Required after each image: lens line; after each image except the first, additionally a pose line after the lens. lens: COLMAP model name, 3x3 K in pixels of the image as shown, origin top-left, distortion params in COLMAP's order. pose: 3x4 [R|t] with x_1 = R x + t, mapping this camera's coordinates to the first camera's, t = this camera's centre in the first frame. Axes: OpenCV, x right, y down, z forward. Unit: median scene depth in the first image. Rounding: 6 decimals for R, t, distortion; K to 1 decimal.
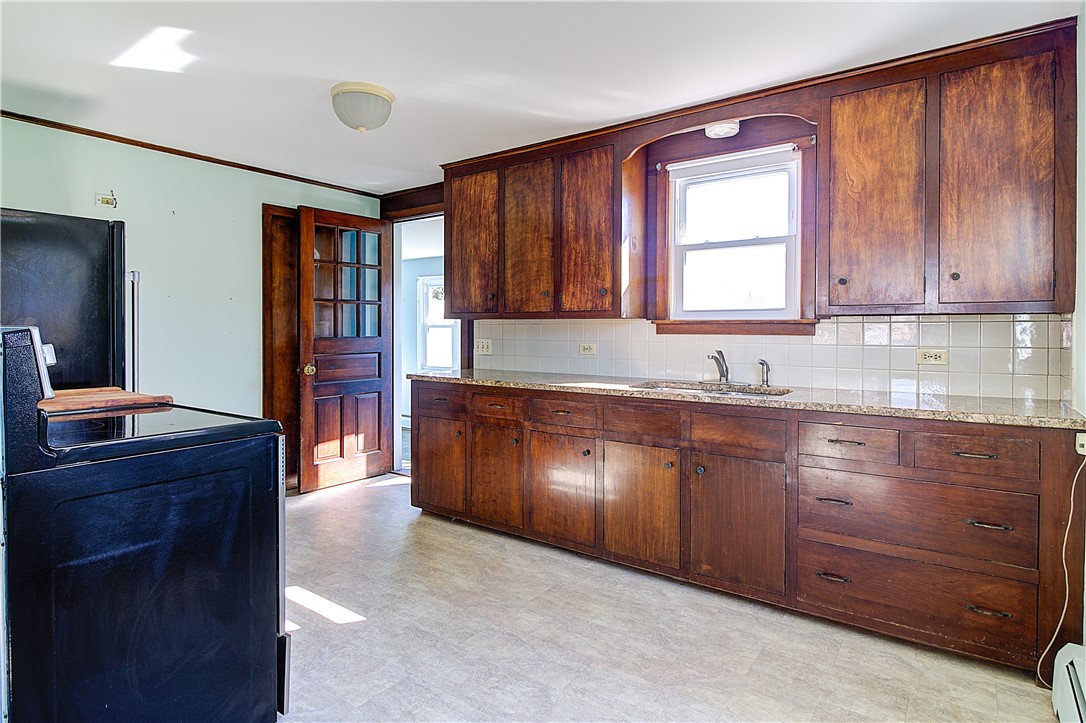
lens RADIAL K [[578.1, 0, 542.3], [0, 578.1, 334.0], [0, 0, 1]] dist [0.000095, -0.000001]
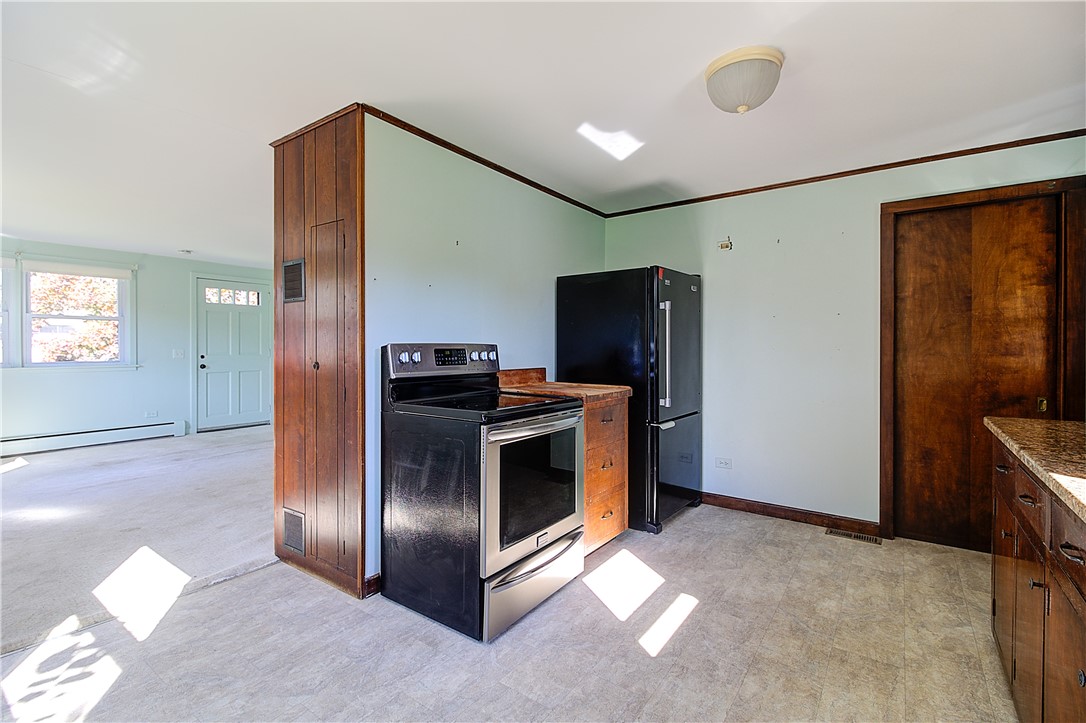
lens RADIAL K [[498.4, 0, 539.4], [0, 498.4, 349.2], [0, 0, 1]] dist [0.000971, -0.006687]
pose [[-0.011135, 0.003656, -0.999931, 0.351964], [-0.006862, 0.999969, 0.003732, -0.002311], [0.999914, 0.006903, -0.011110, 0.592737]]
